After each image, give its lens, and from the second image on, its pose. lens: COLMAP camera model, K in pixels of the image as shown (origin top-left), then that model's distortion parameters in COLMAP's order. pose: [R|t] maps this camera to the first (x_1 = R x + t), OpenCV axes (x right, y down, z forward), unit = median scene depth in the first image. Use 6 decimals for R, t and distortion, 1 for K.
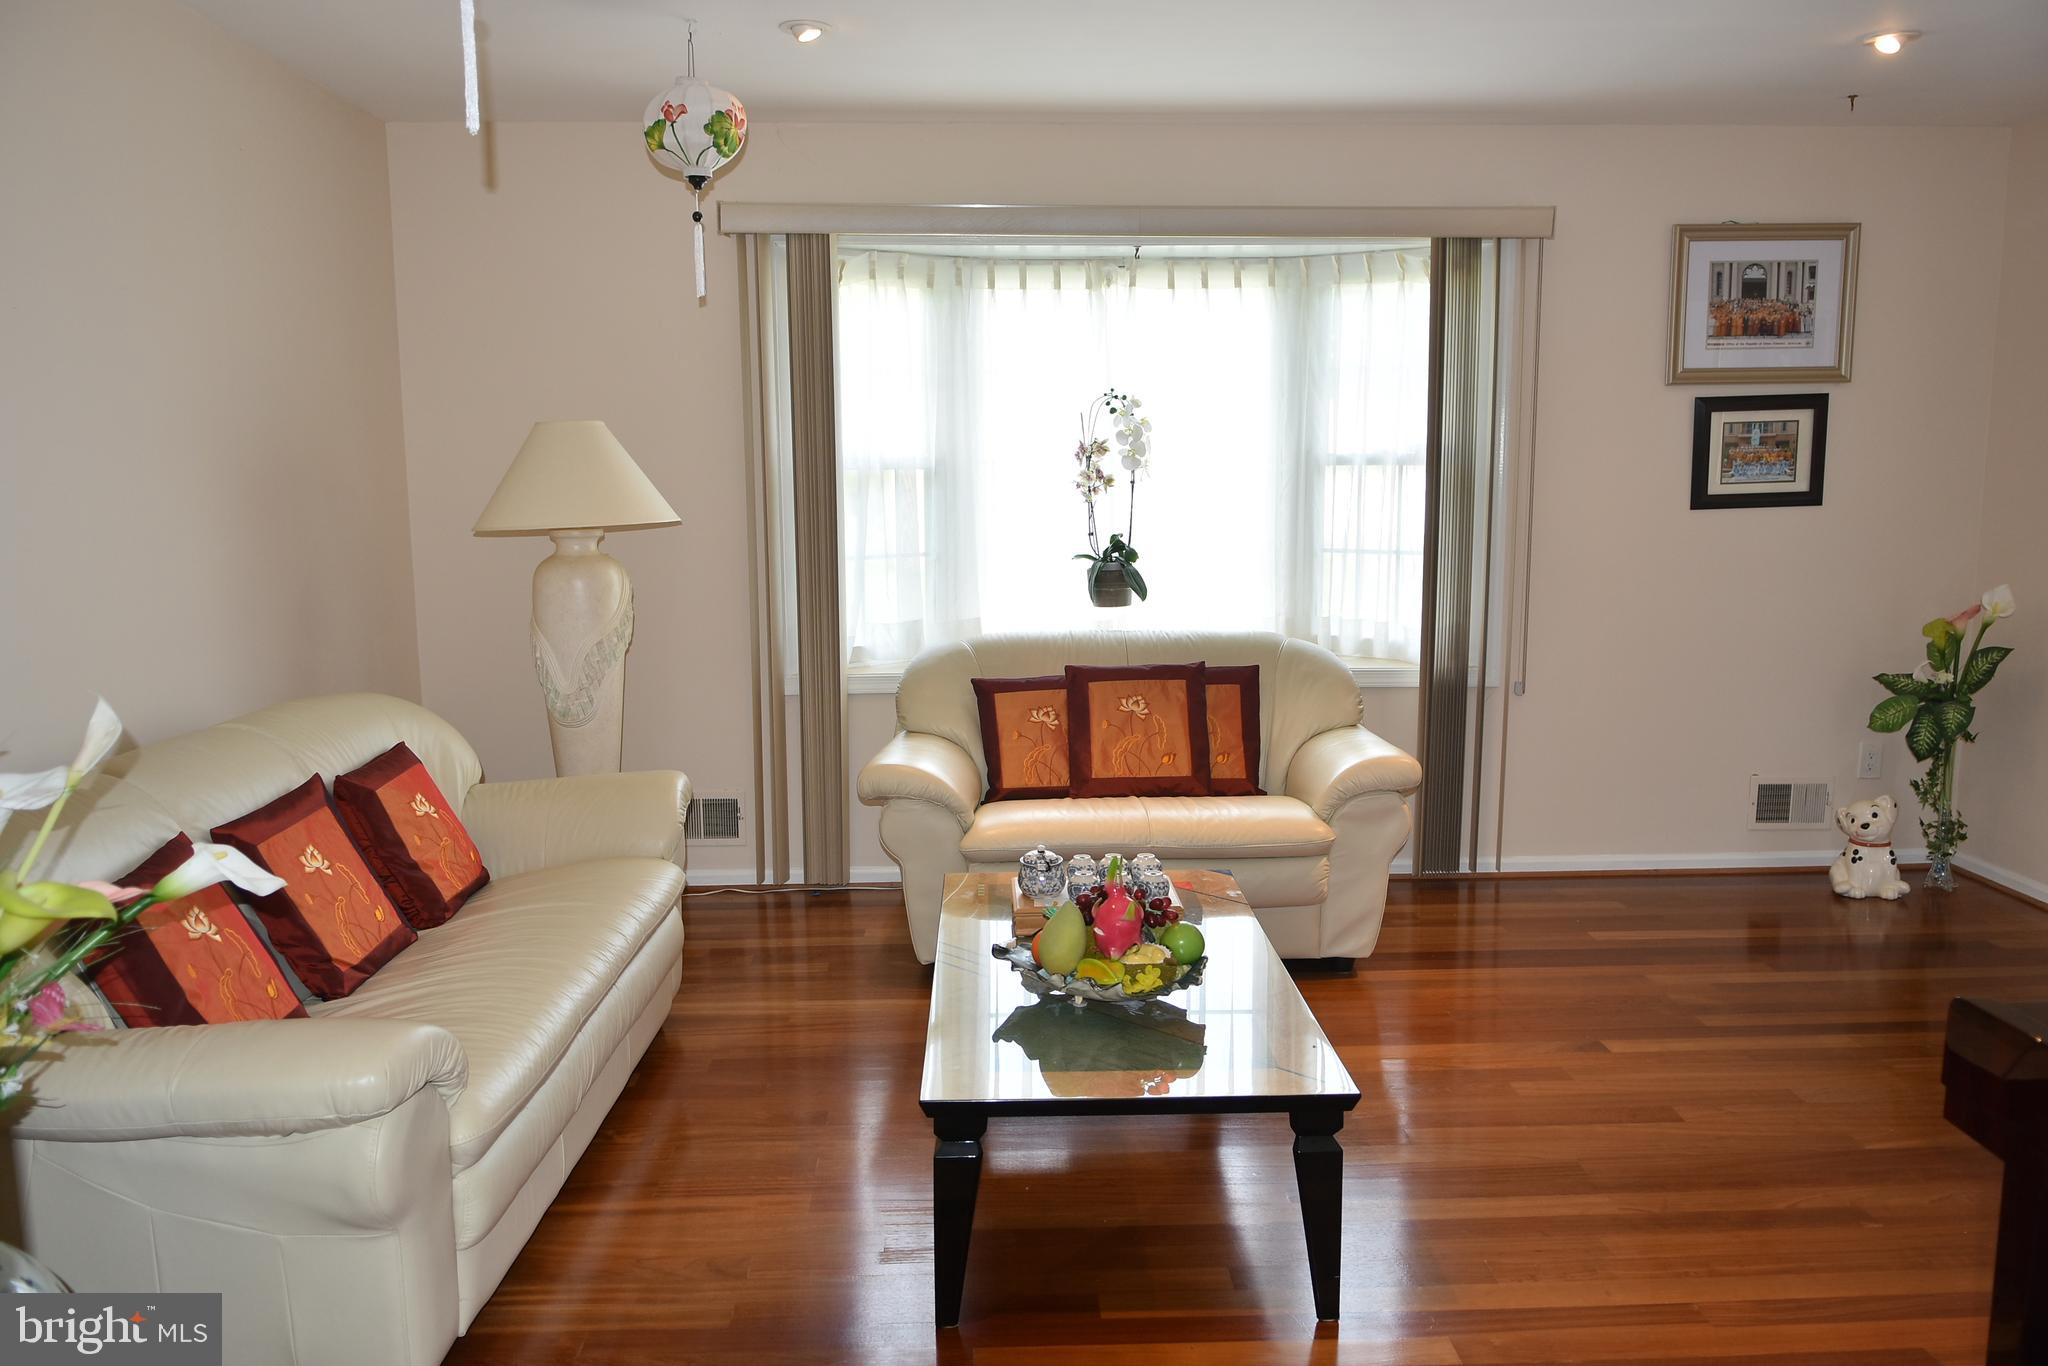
lens RADIAL K [[1509.6, 0, 1023.8], [0, 1509.6, 689.4], [0, 0, 1]] dist [-0.012861, -0.014643]
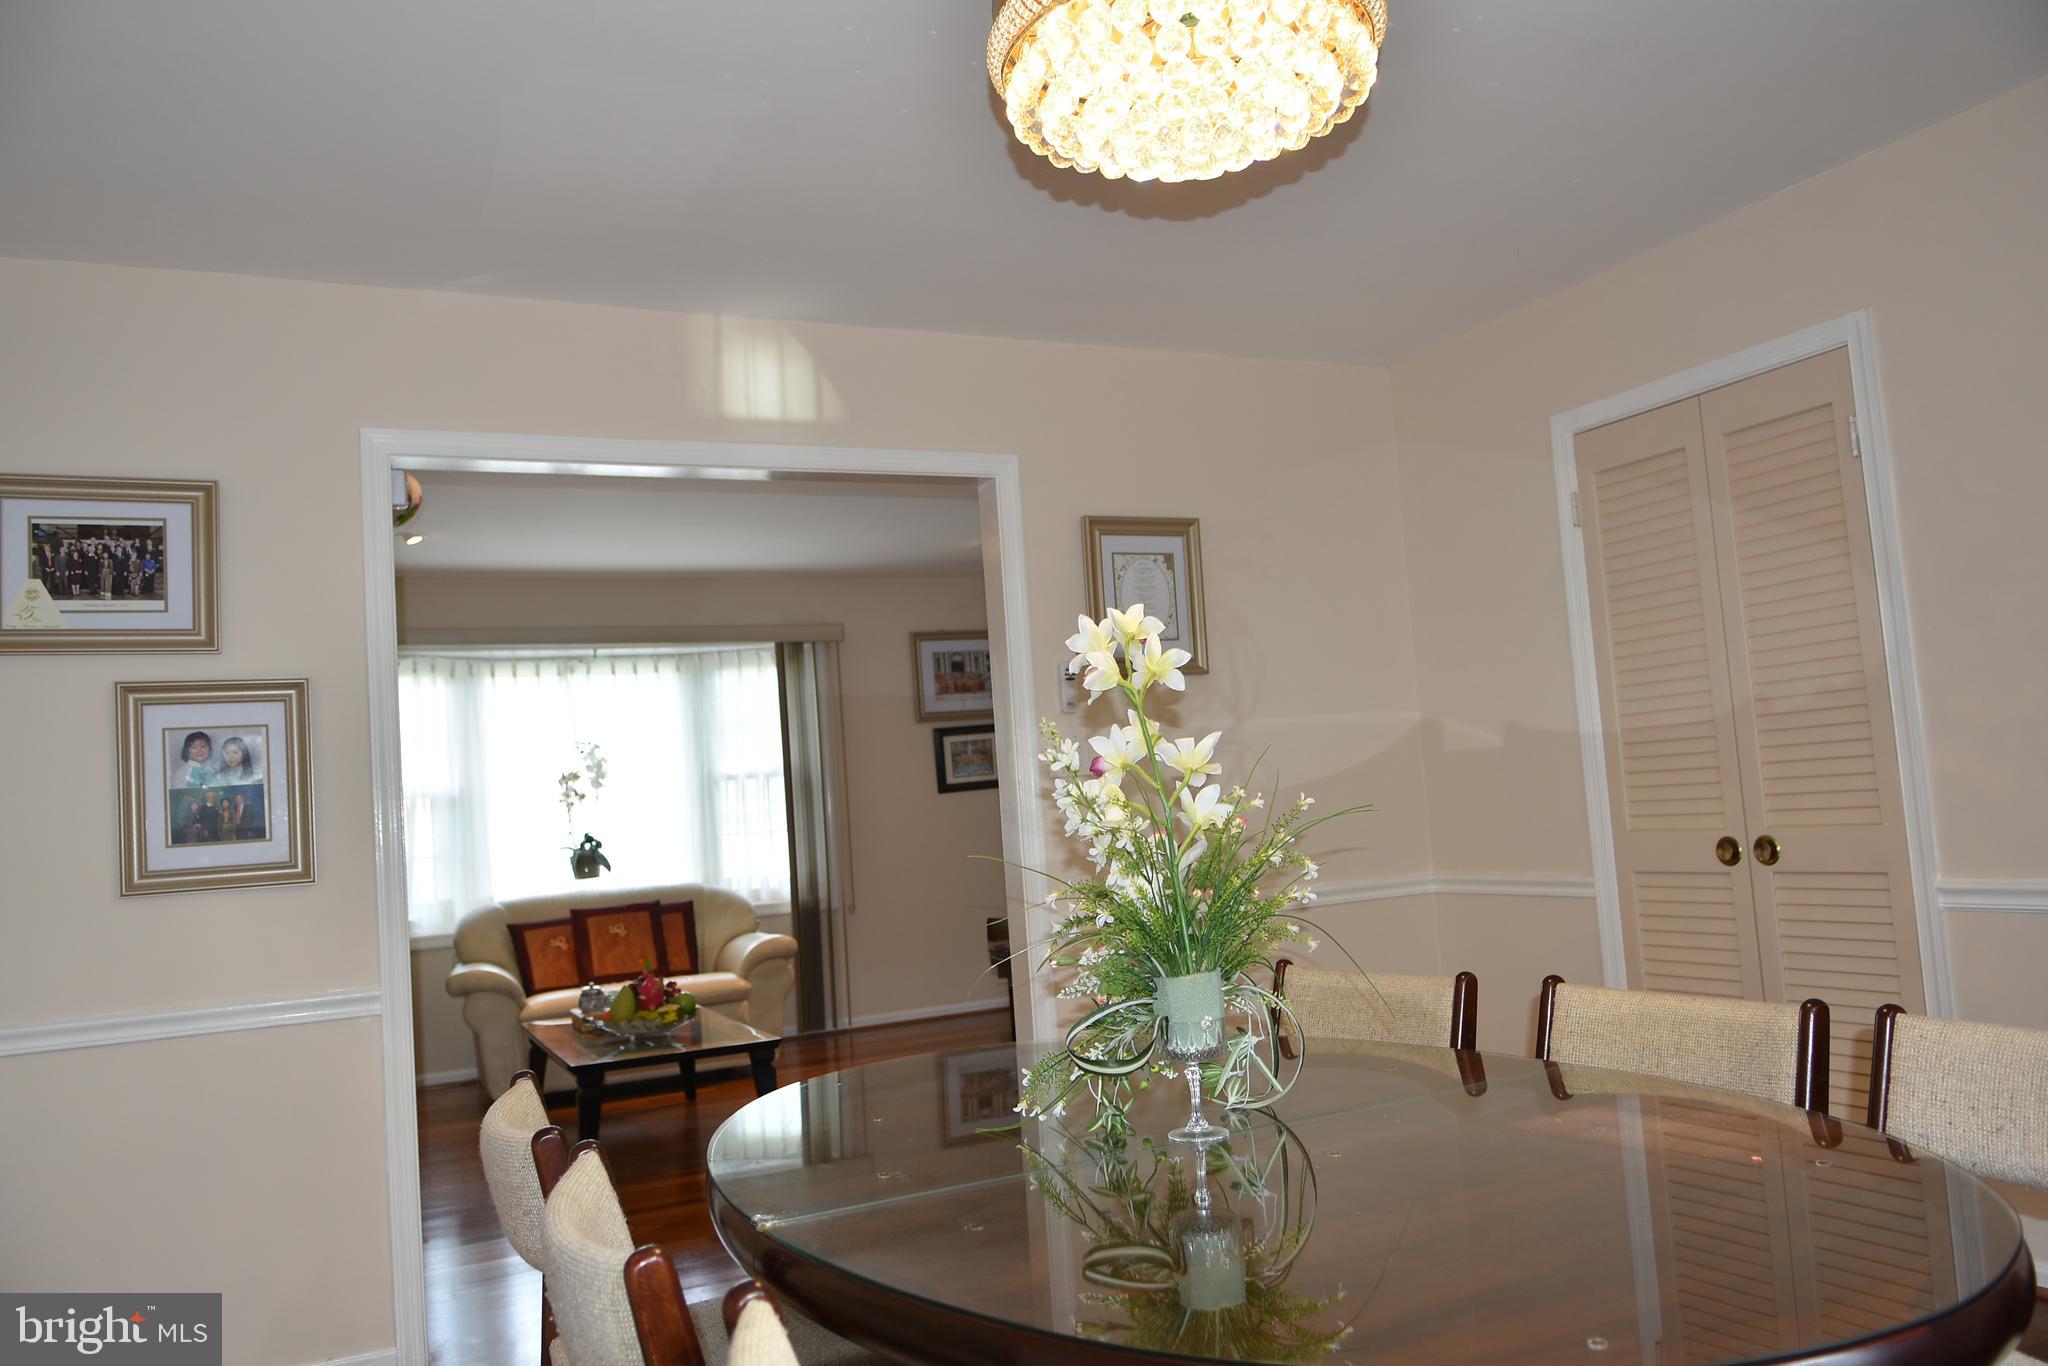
lens RADIAL K [[1509.6, 0, 1033.7], [0, 1509.6, 690.6], [0, 0, 1]] dist [-0.012861, -0.014643]
pose [[0.909652, -0.027094, 0.414487, -0.168658], [0.124175, 0.969975, -0.209114, 0.143479], [-0.396376, 0.241690, 0.885704, -0.604116]]
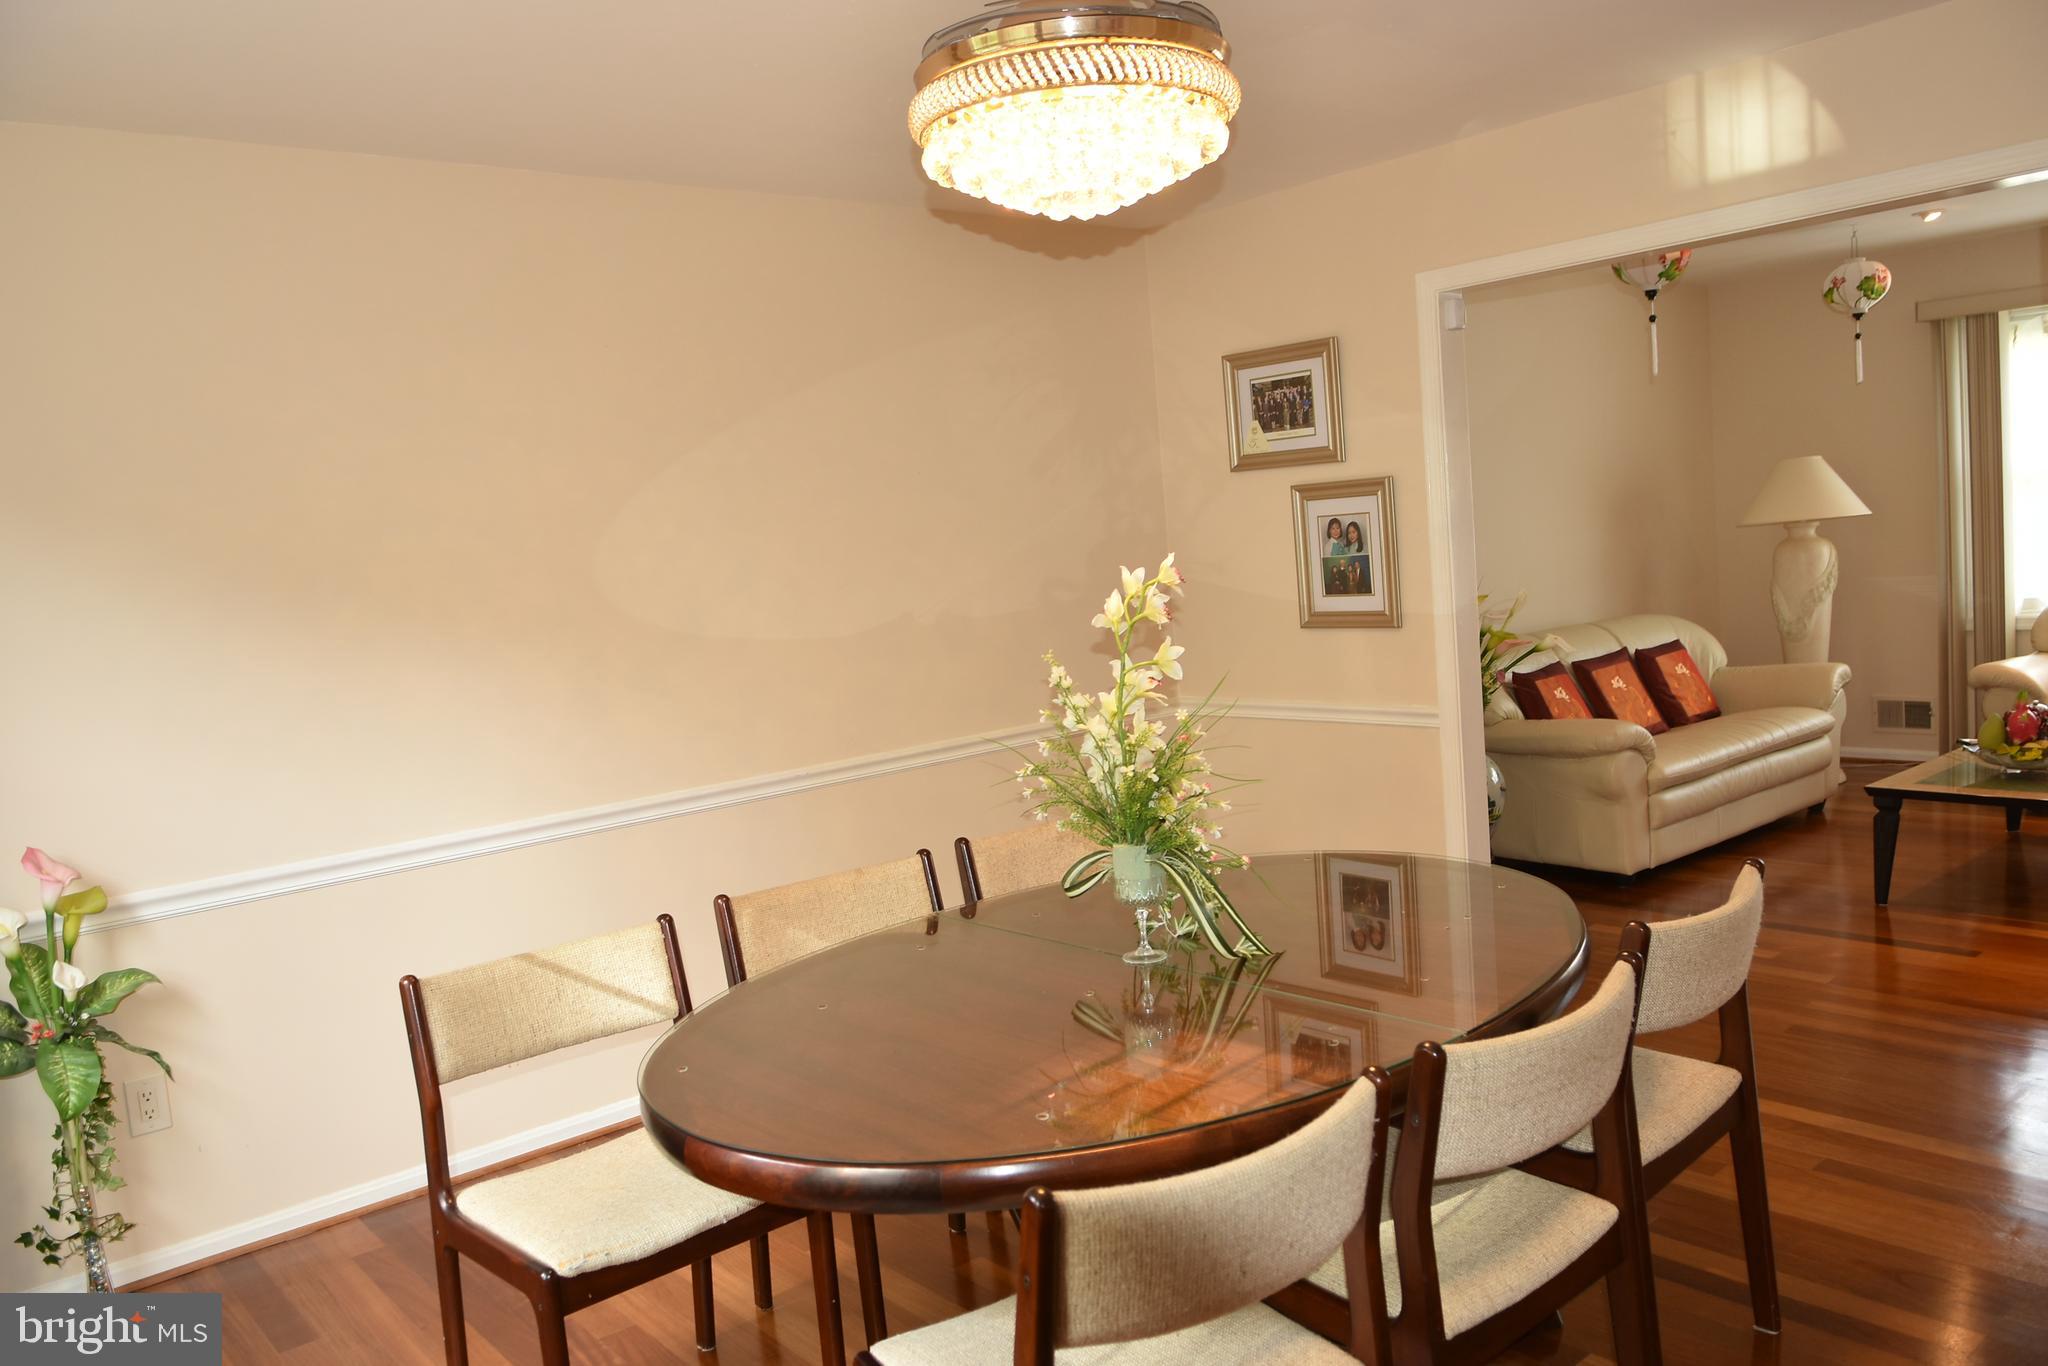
lens RADIAL K [[1509.6, 0, 1030.0], [0, 1509.6, 692.1], [0, 0, 1]] dist [-0.012861, -0.014643]
pose [[0.622610, 0.036602, -0.781676, 0.423271], [-0.038369, 0.999132, 0.016224, 0.076928], [0.781591, 0.019891, 0.623474, -0.614427]]
